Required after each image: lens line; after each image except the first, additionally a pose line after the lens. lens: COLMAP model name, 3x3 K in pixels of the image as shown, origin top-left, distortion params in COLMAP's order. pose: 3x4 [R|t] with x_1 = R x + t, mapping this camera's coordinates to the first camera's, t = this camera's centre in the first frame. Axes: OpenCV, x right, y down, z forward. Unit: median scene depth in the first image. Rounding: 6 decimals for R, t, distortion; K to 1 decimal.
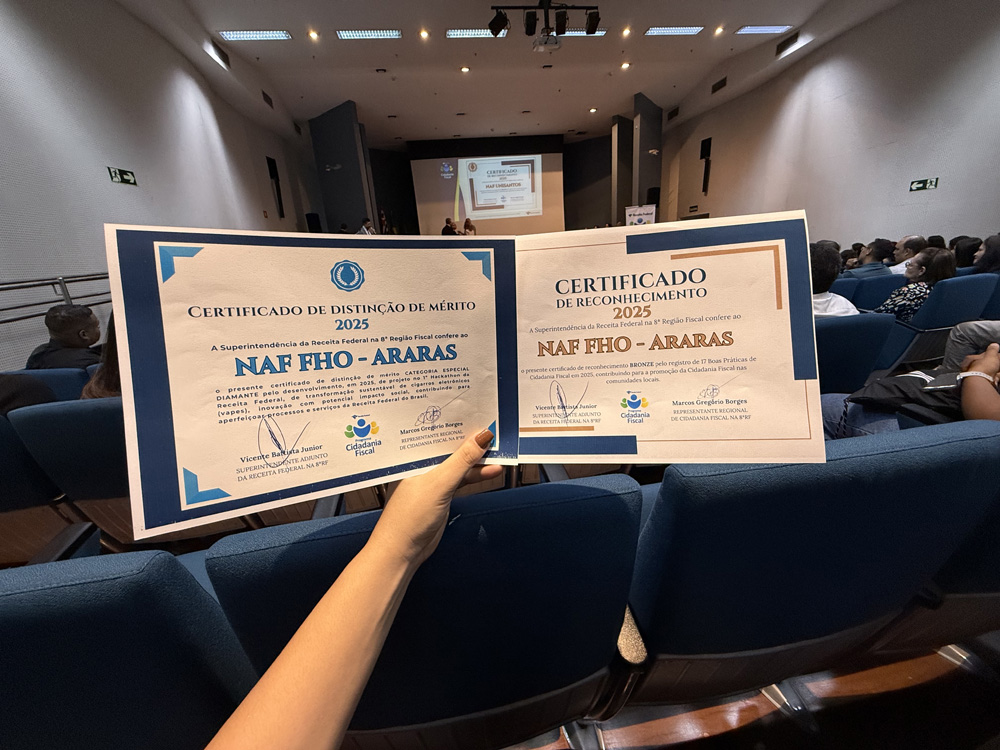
lens RADIAL K [[401.8, 0, 499.4], [0, 401.8, 380.1], [0, 0, 1]] dist [-0.000366, -0.000052]
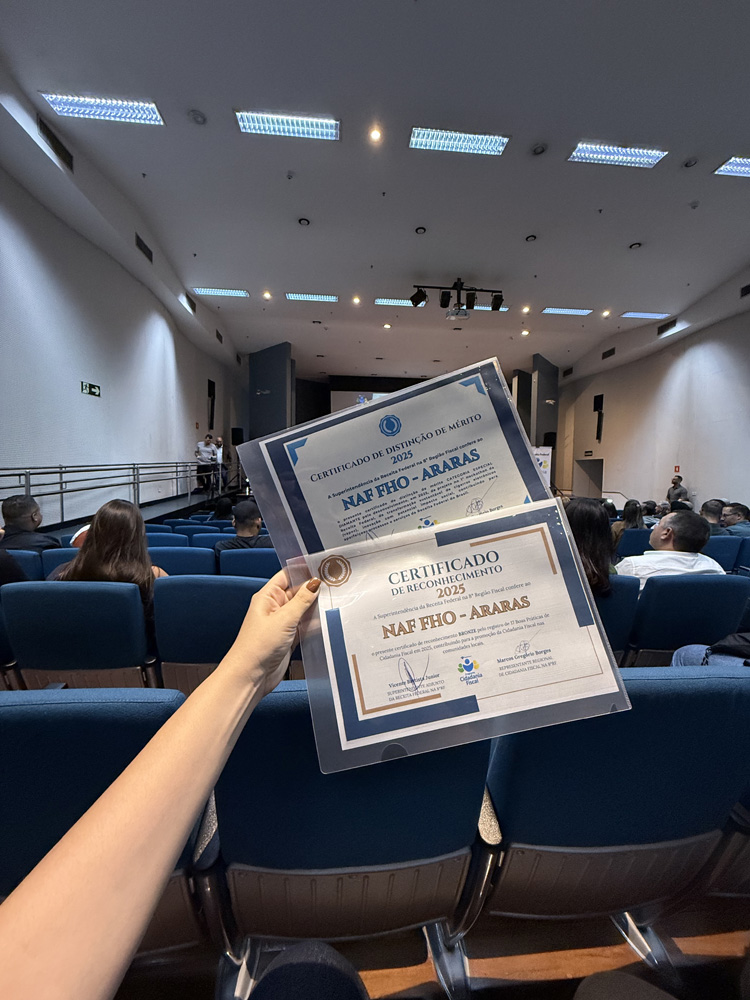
lens RADIAL K [[401.8, 0, 374.8], [0, 401.8, 499.9], [0, 0, 1]] dist [-0.000366, -0.000052]
pose [[0.851578, -0.242693, -0.464668, 0.176374], [0.262854, 0.964583, -0.022073, 0.014054], [0.453568, -0.103343, 0.885210, -0.320306]]
